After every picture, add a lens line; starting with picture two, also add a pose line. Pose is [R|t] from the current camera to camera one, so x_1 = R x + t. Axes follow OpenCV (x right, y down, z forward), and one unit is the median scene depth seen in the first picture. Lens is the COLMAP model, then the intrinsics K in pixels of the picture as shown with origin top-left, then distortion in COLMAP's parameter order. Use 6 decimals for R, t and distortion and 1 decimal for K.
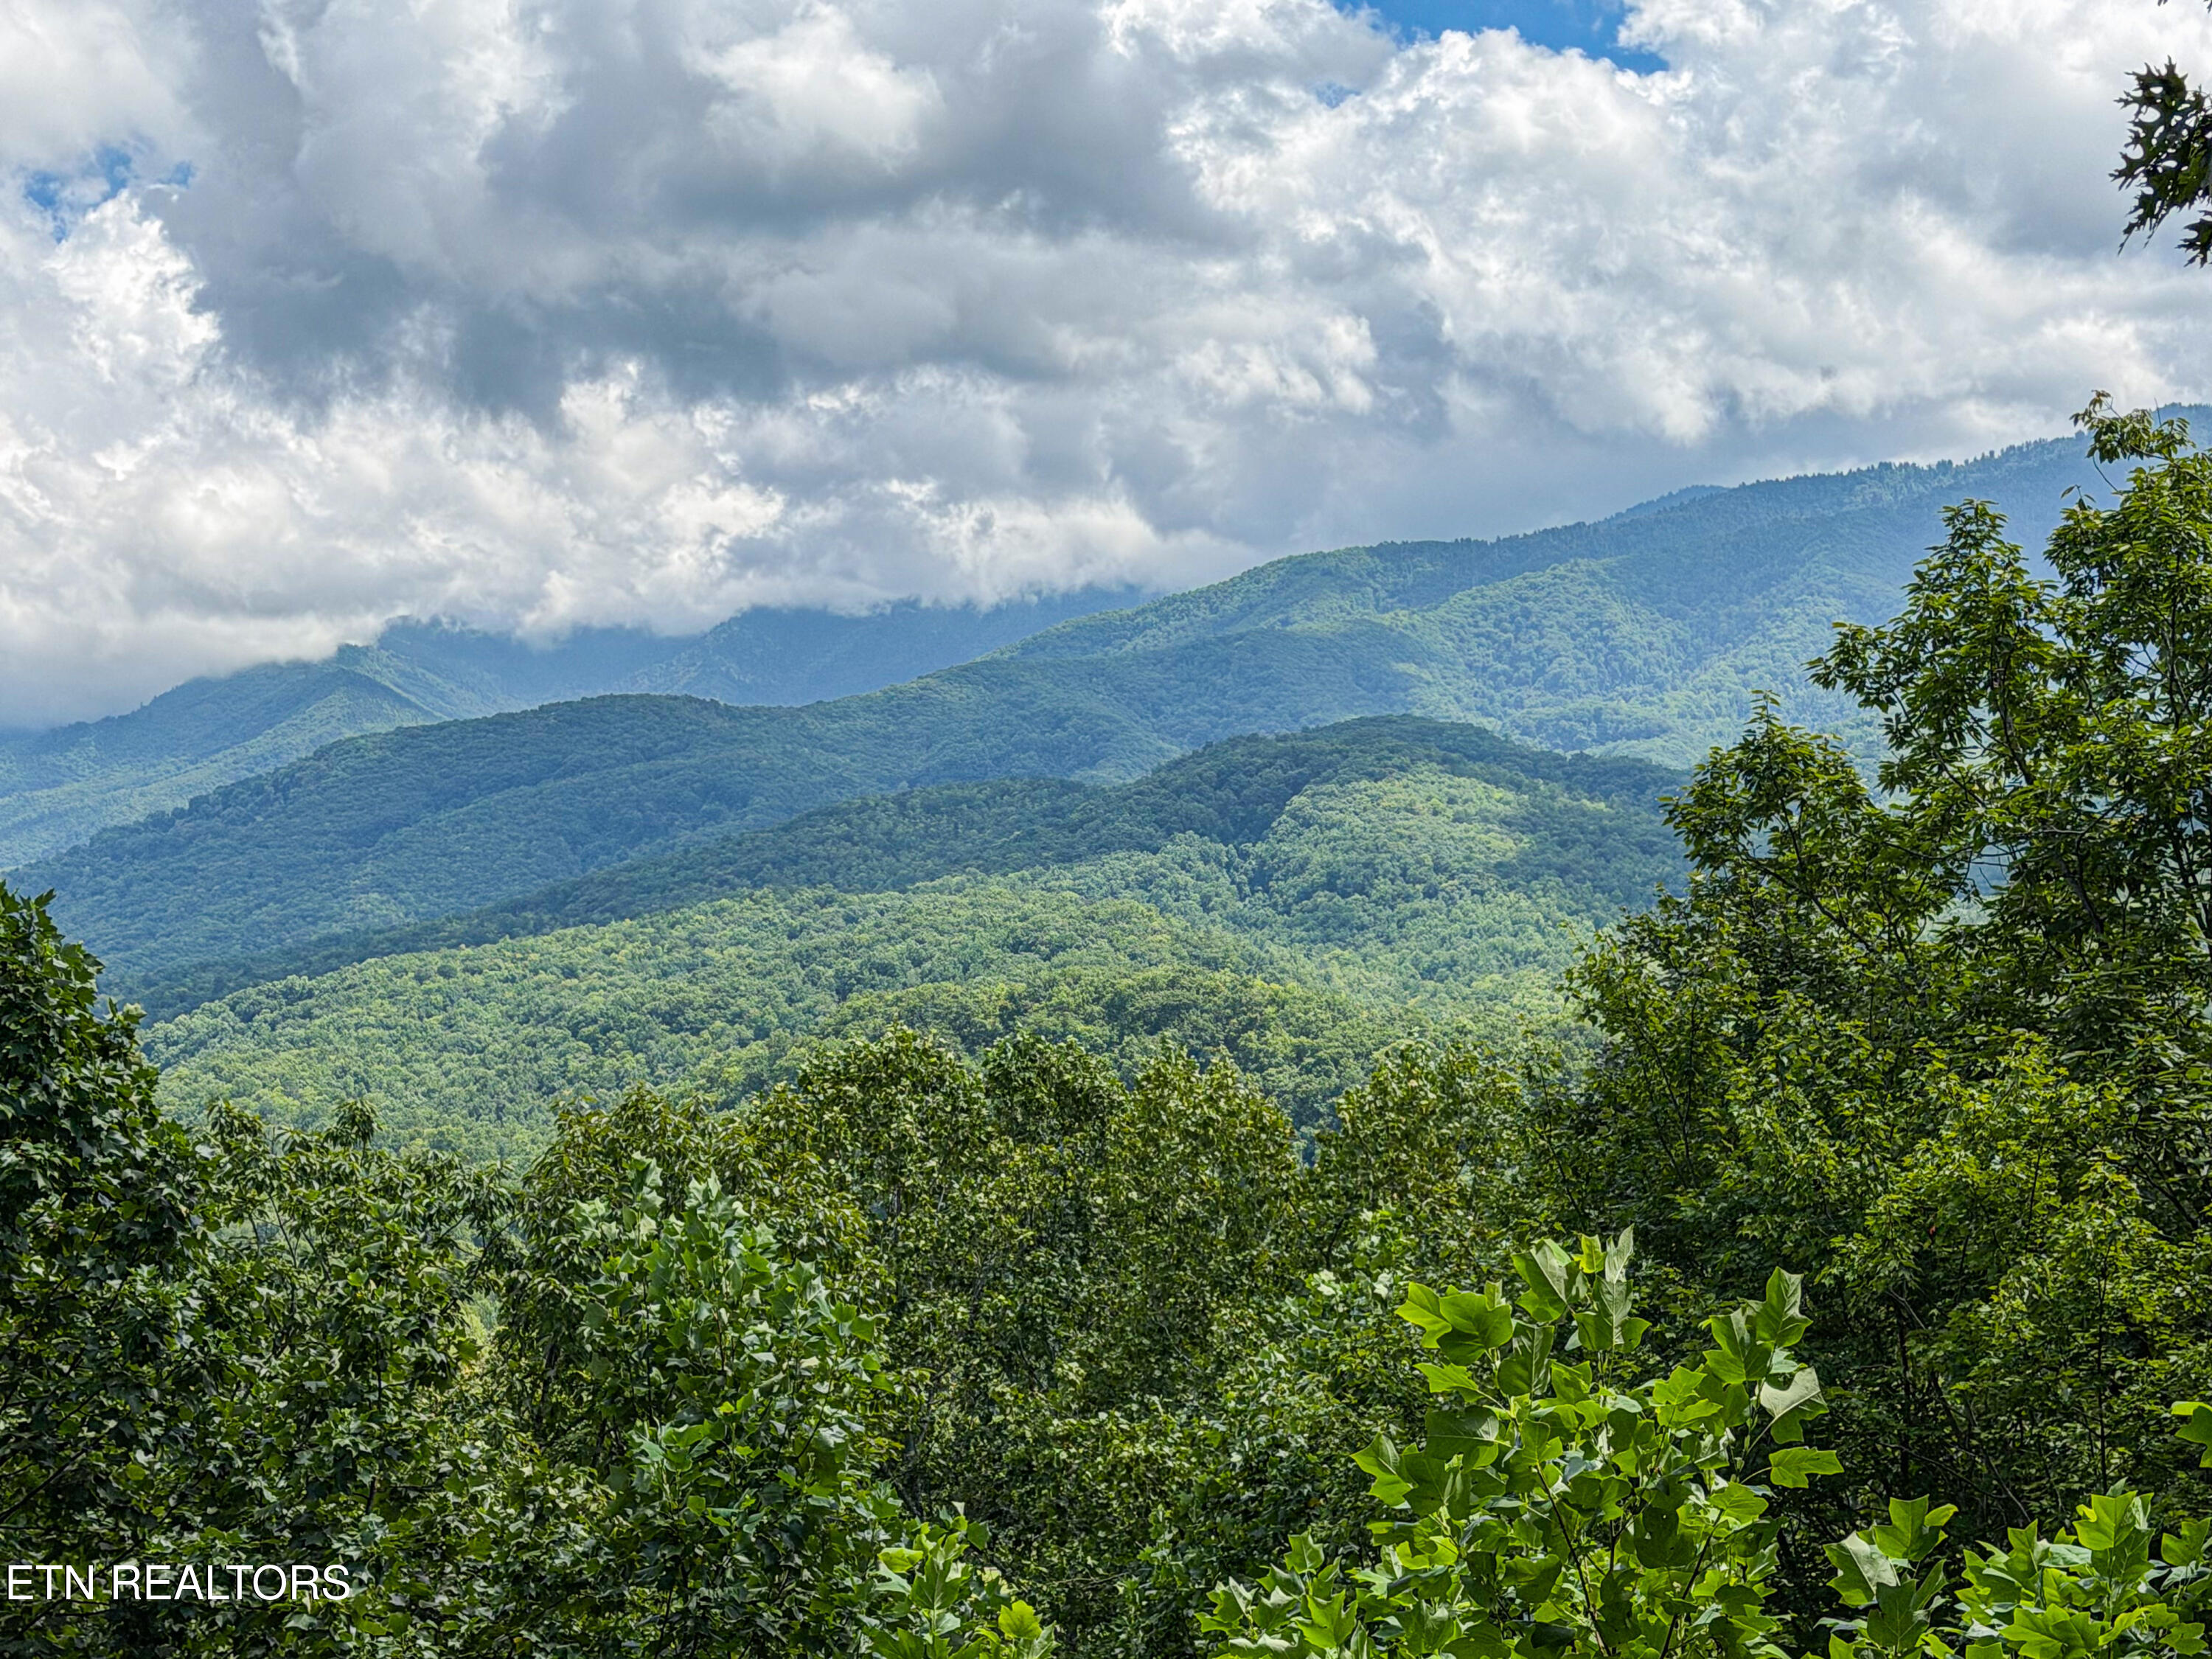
lens RADIAL K [[3940.9, 0, 1104.4], [0, 3940.9, 822.5], [0, 0, 1]] dist [-0.028049, 0.000000]
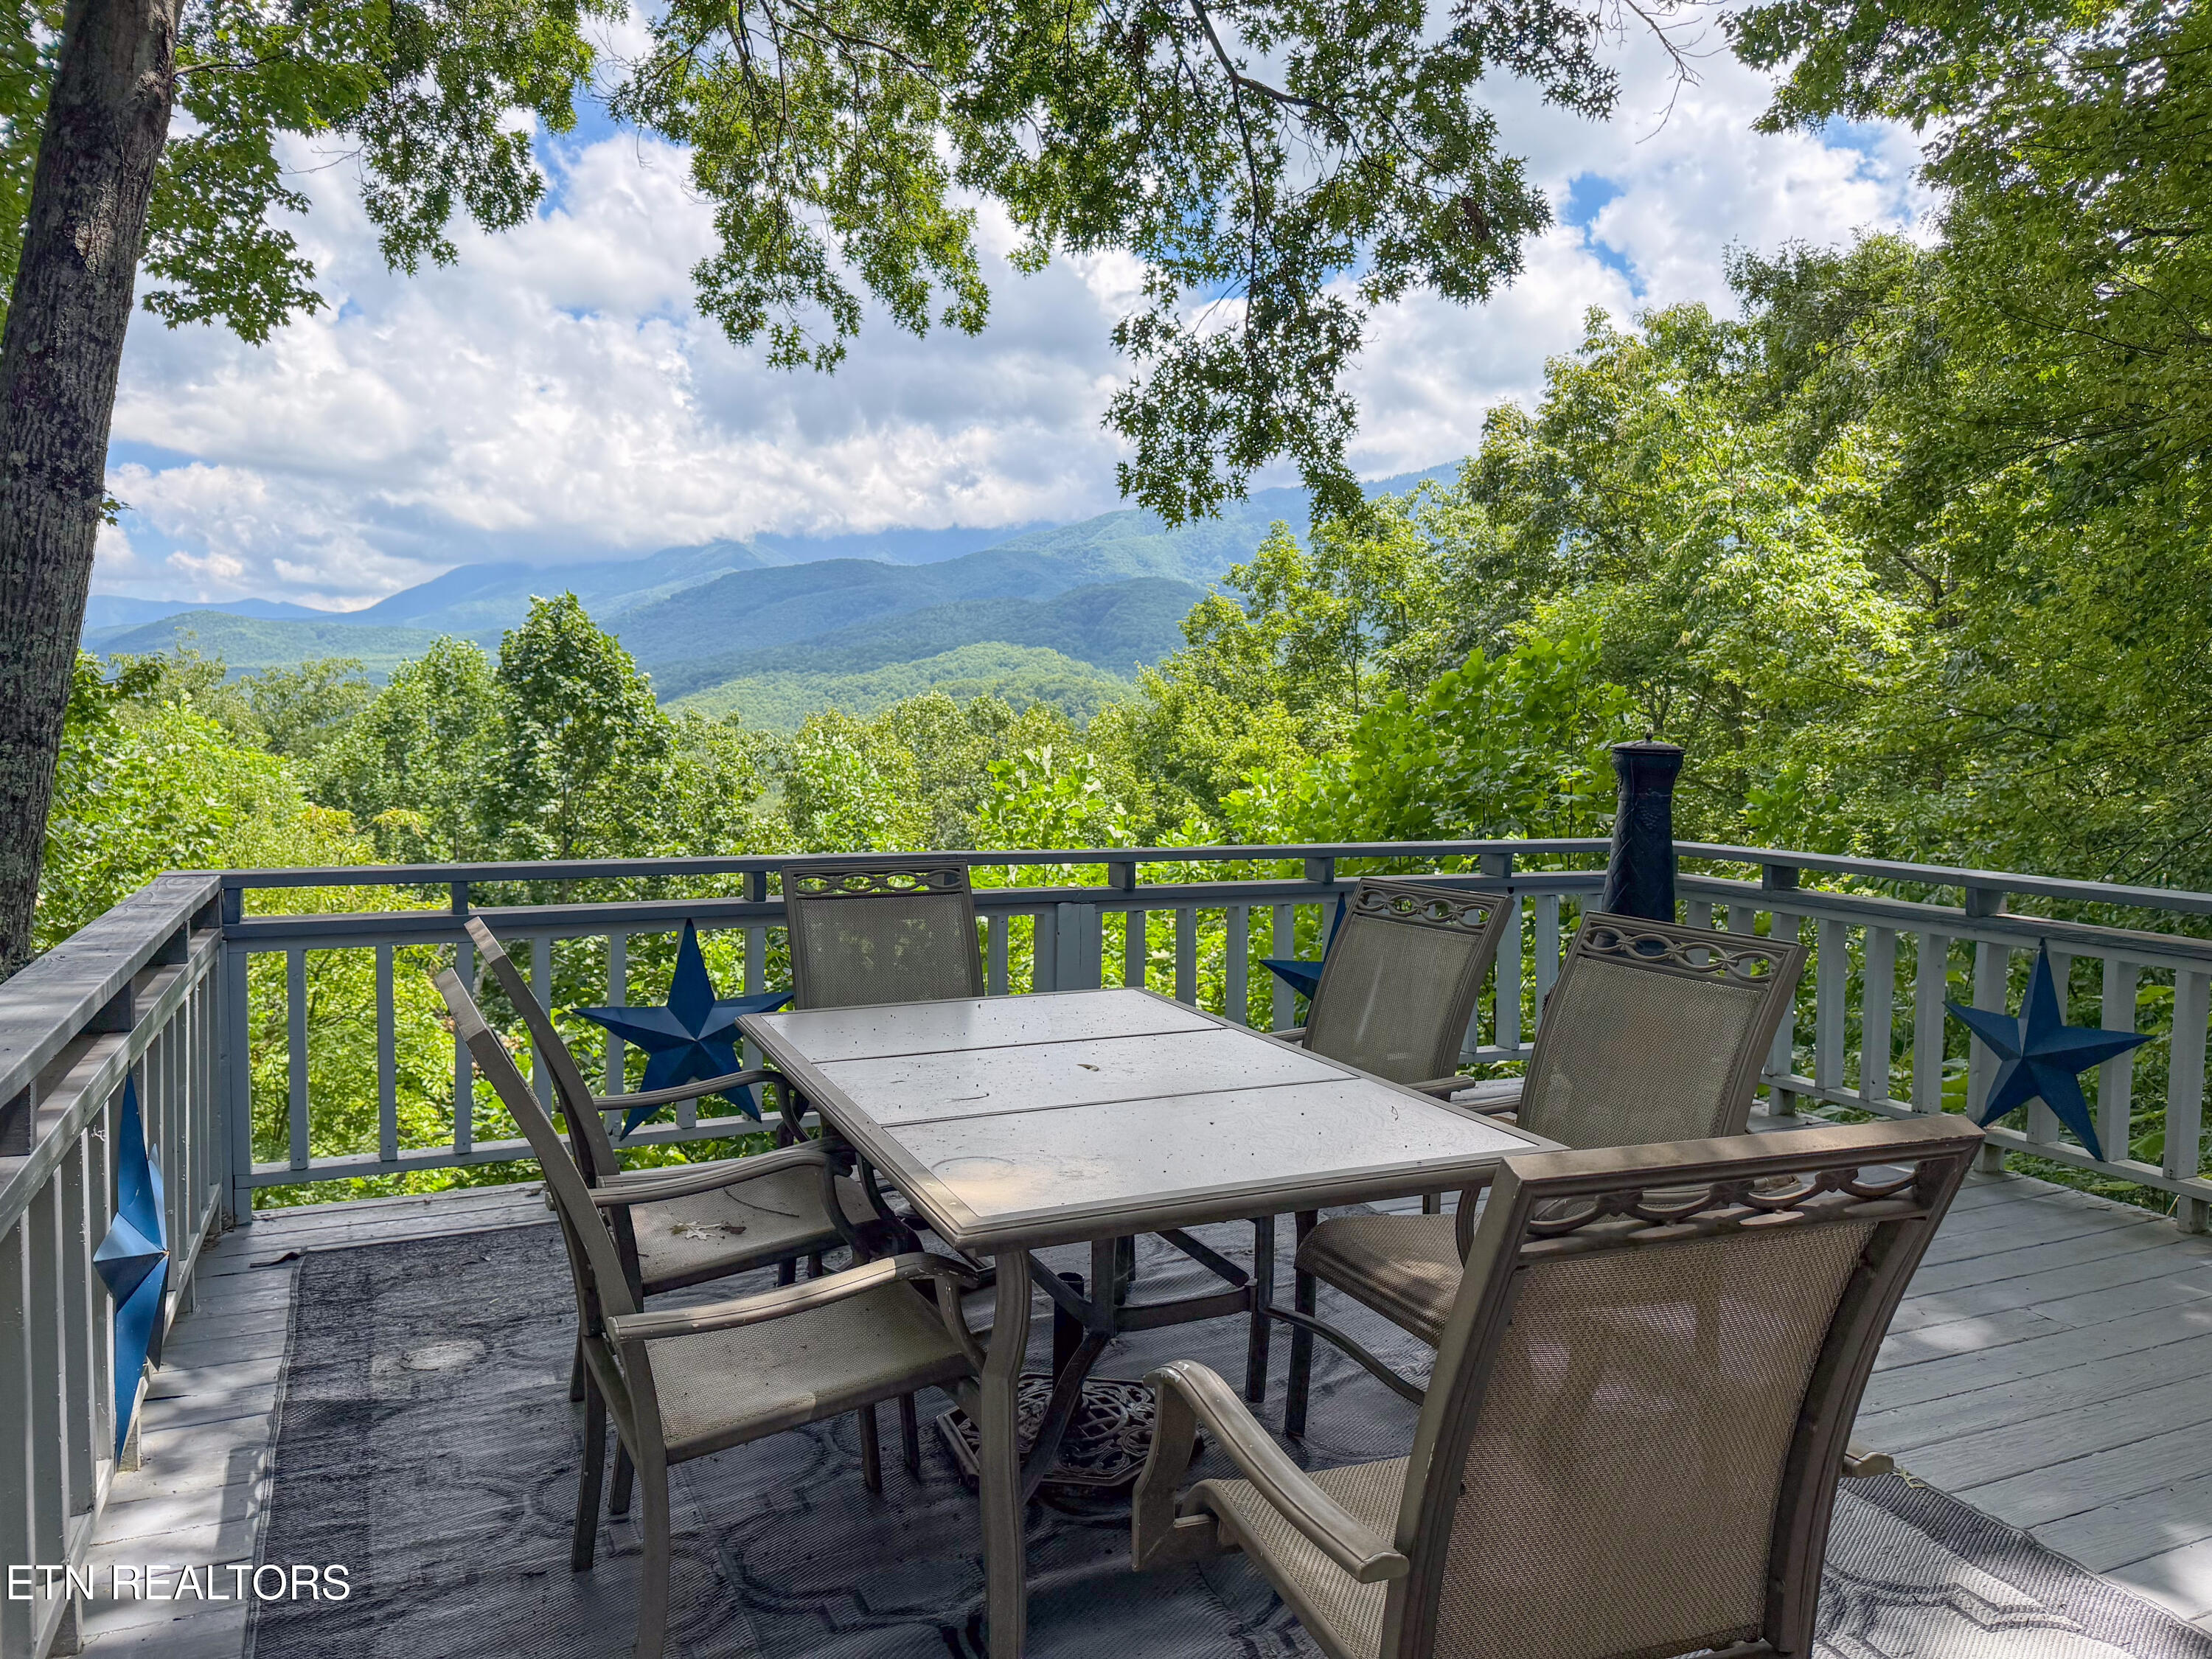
lens RADIAL K [[1566.8, 0, 1125.6], [0, 1566.8, 845.7], [0, 0, 1]] dist [0.087643, -0.000168]
pose [[0.998527, 0.022067, 0.049559, 0.060732], [-0.028976, 0.989250, 0.143337, -0.007834], [-0.045863, -0.144562, 0.988432, -0.232251]]
